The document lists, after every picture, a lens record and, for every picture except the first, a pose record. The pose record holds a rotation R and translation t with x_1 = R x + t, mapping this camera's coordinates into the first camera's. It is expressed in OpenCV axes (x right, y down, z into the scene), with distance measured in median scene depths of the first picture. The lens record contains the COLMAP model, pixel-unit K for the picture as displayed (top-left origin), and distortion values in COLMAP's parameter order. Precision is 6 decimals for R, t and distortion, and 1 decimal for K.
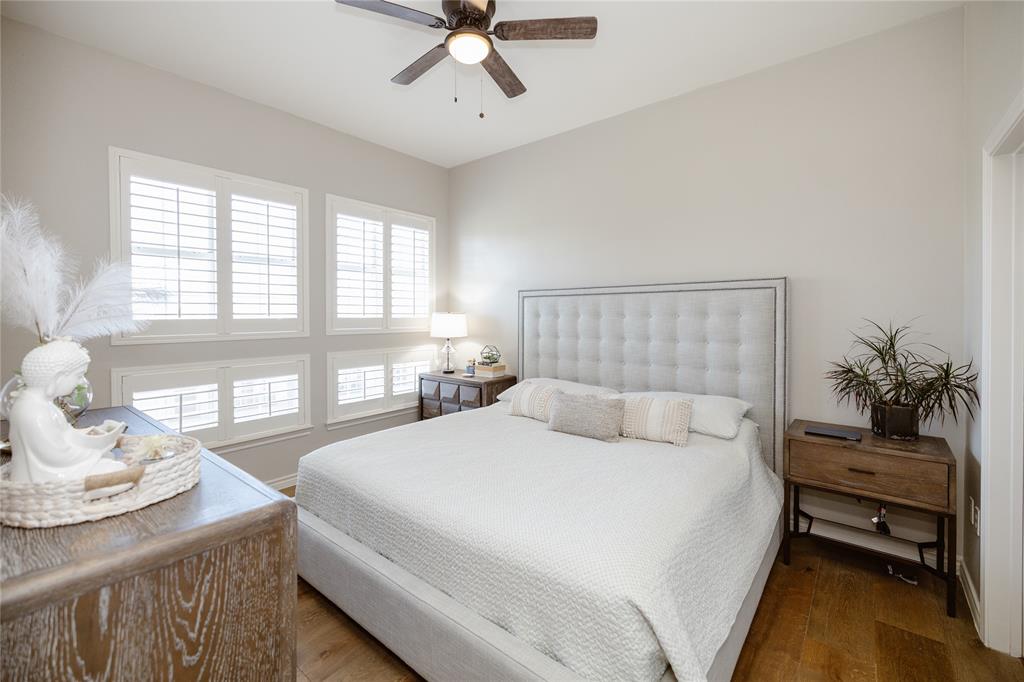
lens RADIAL K [[419.5, 0, 514.1], [0, 419.5, 321.8], [0, 0, 1]] dist [0.011147, -0.000056]
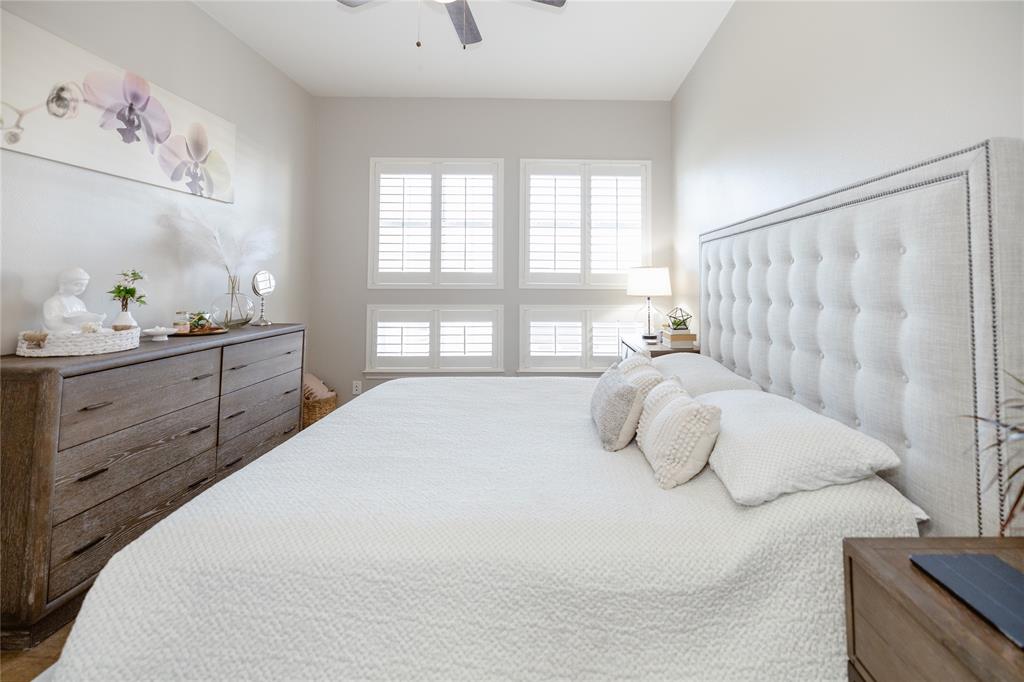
lens RADIAL K [[452.8, 0, 587.8], [0, 452.8, 266.5], [0, 0, 1]] dist [0.000649, 0.000021]
pose [[0.669228, -0.020449, -0.742775, 0.525018], [-0.018968, 0.998825, -0.044588, 0.023537], [0.742815, 0.043929, 0.668054, 0.347825]]
